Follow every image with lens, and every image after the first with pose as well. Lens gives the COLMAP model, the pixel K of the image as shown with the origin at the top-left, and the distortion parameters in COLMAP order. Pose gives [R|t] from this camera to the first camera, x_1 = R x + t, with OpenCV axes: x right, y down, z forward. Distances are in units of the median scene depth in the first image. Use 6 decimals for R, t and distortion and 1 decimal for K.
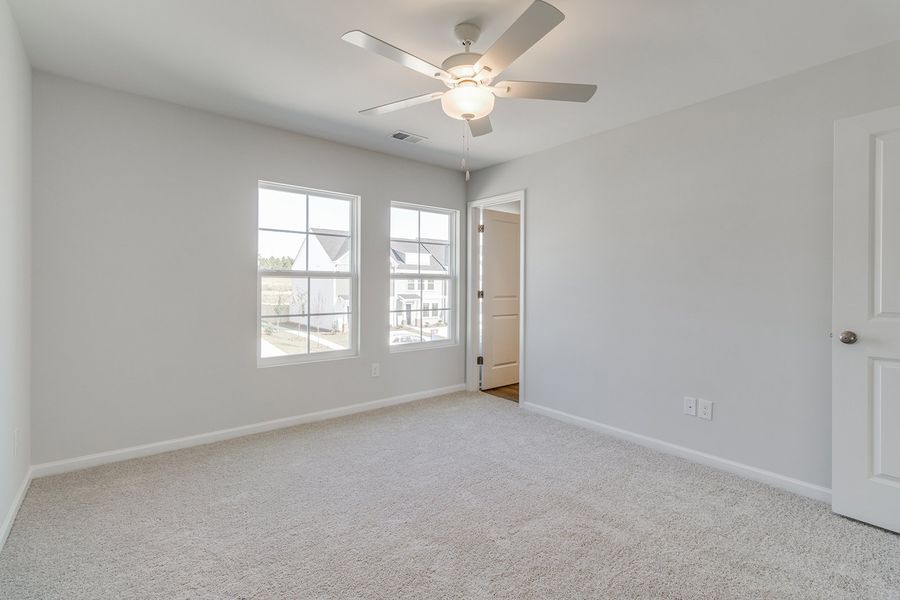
lens RADIAL K [[415.2, 0, 454.0], [0, 415.2, 286.1], [0, 0, 1]] dist [0.001226, -0.000098]
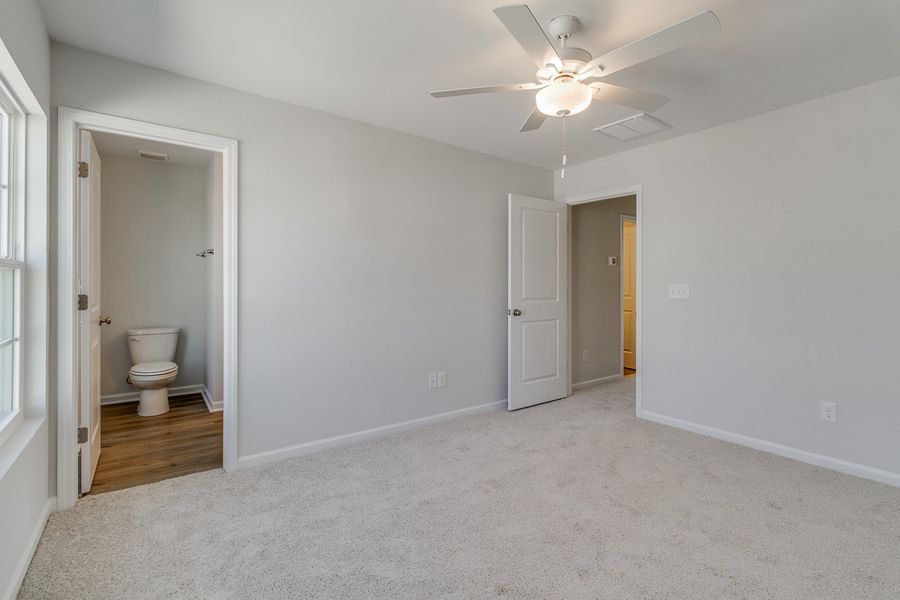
lens RADIAL K [[415.2, 0, 454.0], [0, 415.2, 286.1], [0, 0, 1]] dist [0.001226, -0.000098]
pose [[0.045287, 0.001983, 0.998972, -0.497383], [0.004776, 0.999986, -0.002201, 0.005535], [-0.998963, 0.004871, 0.045277, 0.647597]]
